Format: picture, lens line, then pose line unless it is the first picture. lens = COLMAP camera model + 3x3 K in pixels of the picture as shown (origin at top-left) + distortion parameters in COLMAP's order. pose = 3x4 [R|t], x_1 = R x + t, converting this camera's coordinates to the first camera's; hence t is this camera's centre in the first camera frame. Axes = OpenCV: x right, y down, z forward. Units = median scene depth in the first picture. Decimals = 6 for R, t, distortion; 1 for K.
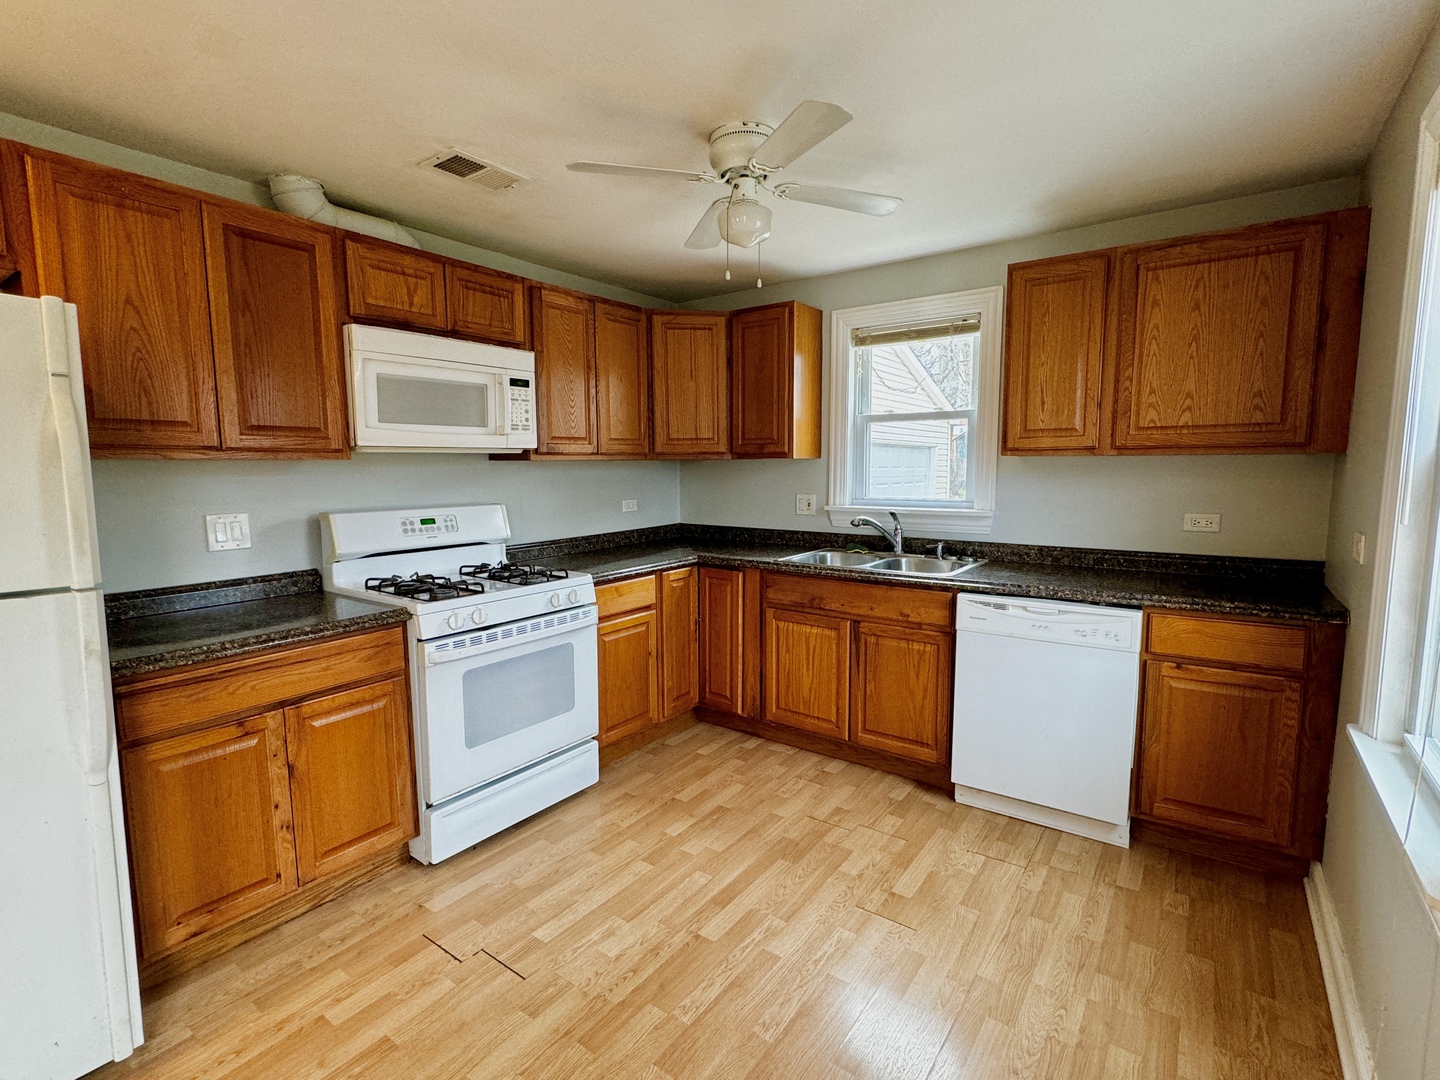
lens RADIAL K [[682.4, 0, 715.6], [0, 682.4, 541.7], [0, 0, 1]] dist [-0.001974, 0.000211]
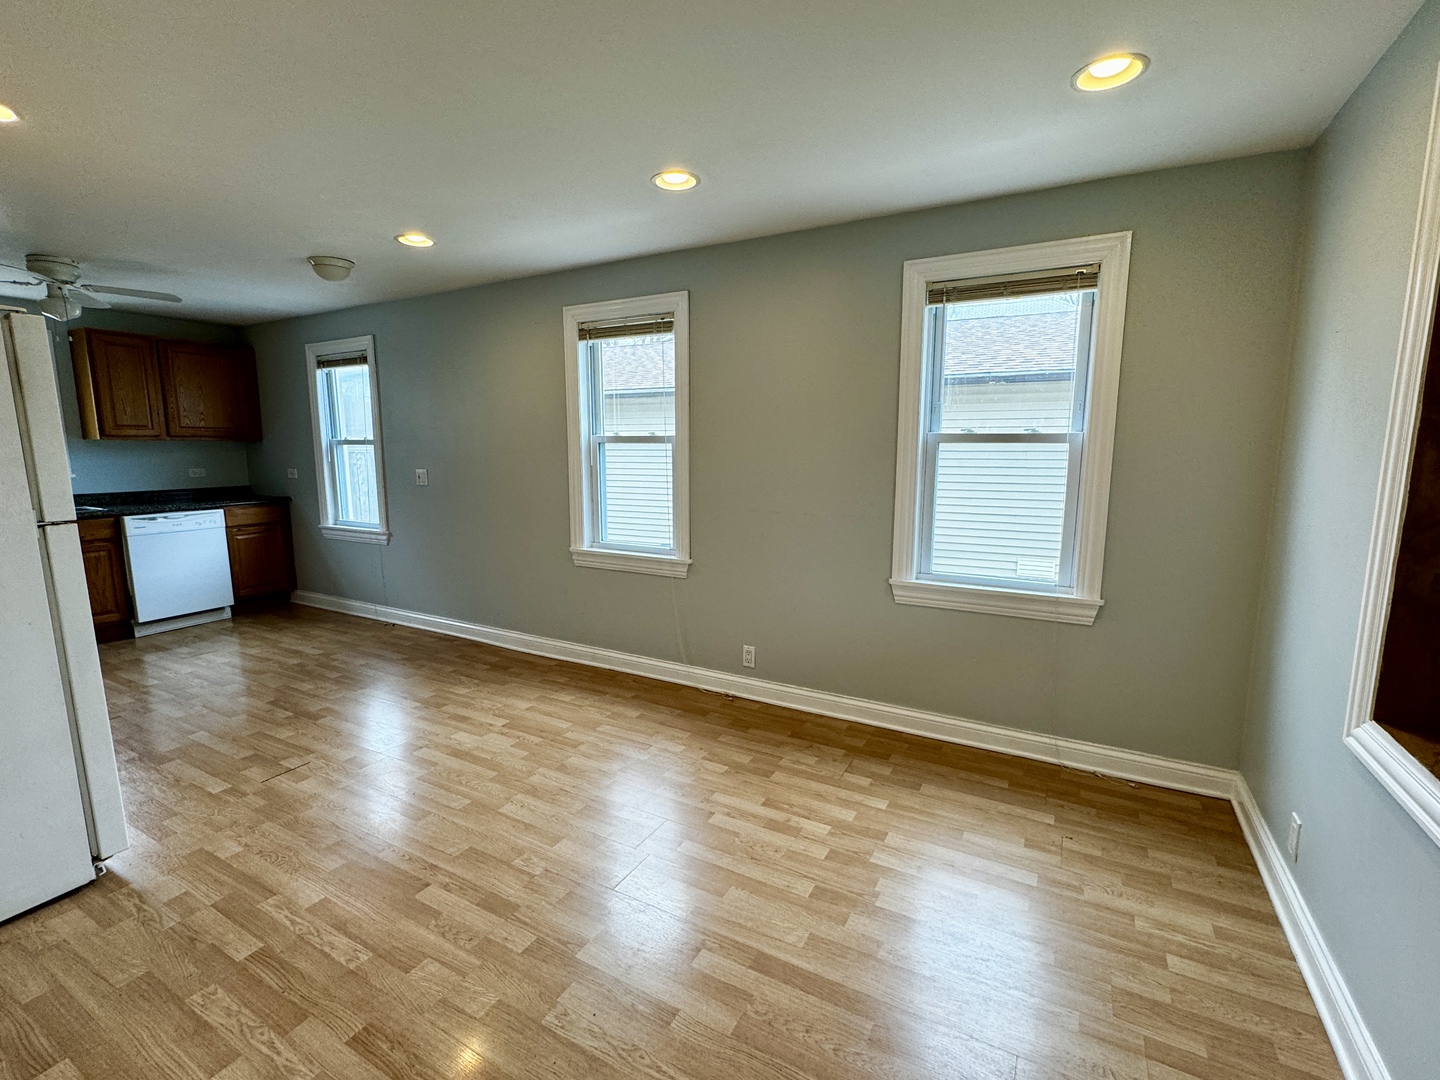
lens RADIAL K [[645.2, 0, 715.8], [0, 645.2, 536.9], [0, 0, 1]] dist [-0.000946, 0.000266]
pose [[-0.124175, -0.134098, 0.983157, -1.722251], [0.112373, 0.982551, 0.148209, 0.059989], [-0.985877, 0.128884, -0.106940, -0.393094]]
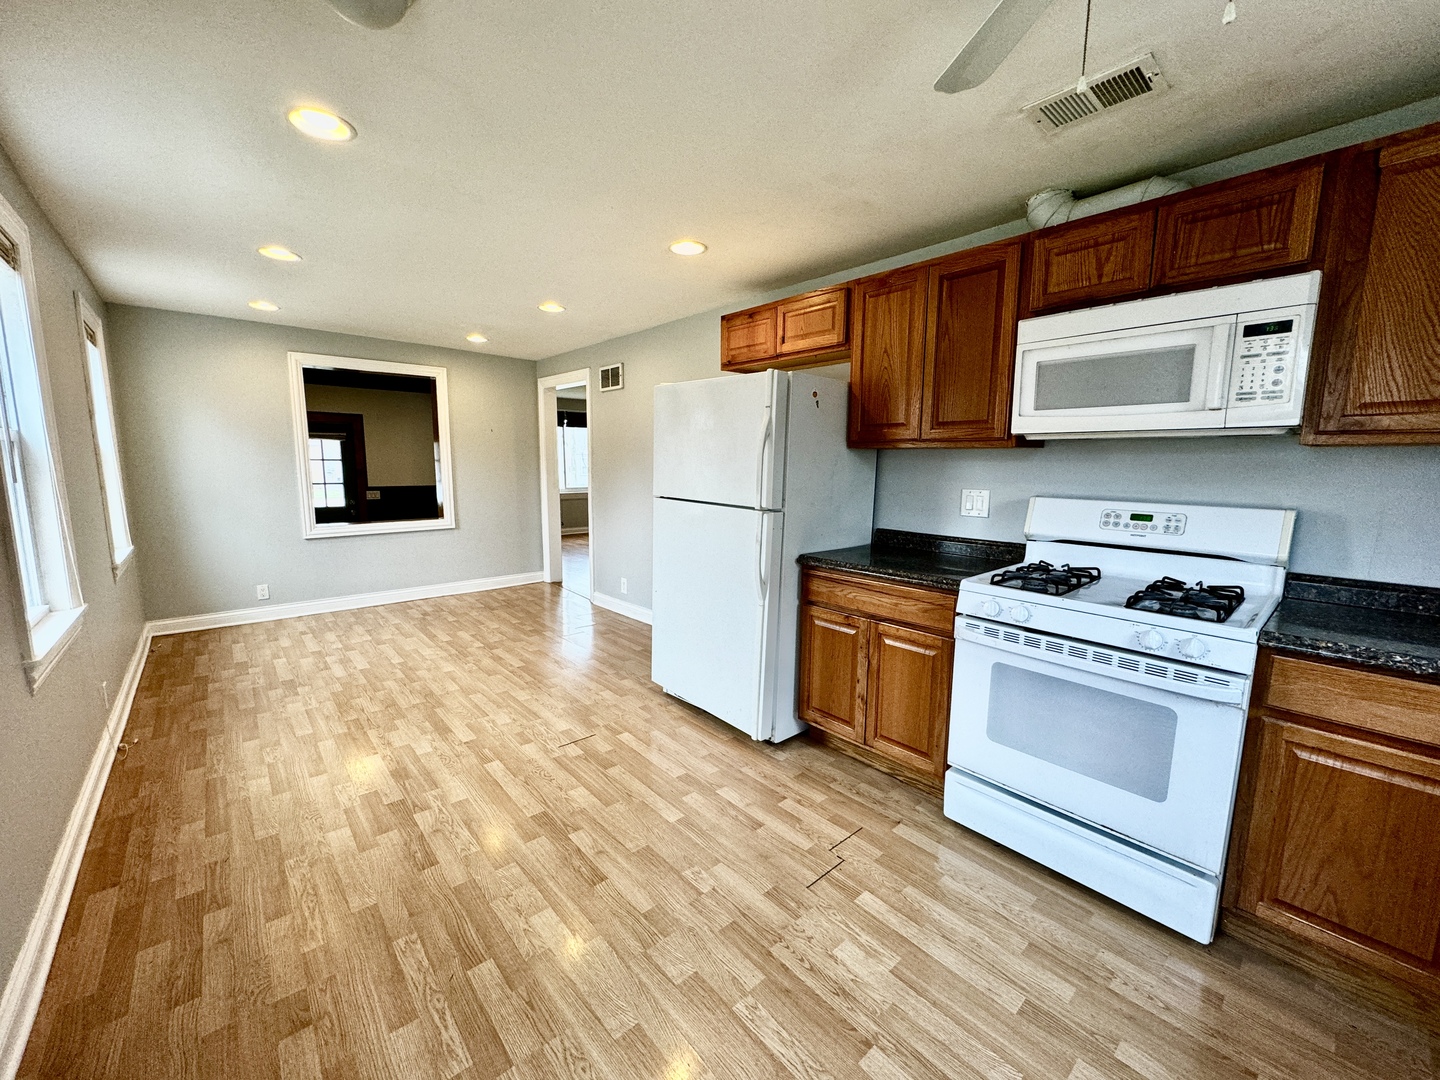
lens RADIAL K [[571.8, 0, 720.7], [0, 571.8, 541.4], [0, 0, 1]] dist [-0.001027, -0.000366]
pose [[-0.212249, 0.141278, -0.966949, 0.492604], [-0.118806, 0.978424, 0.169033, -0.072243], [0.969967, 0.150756, -0.190885, 0.757535]]
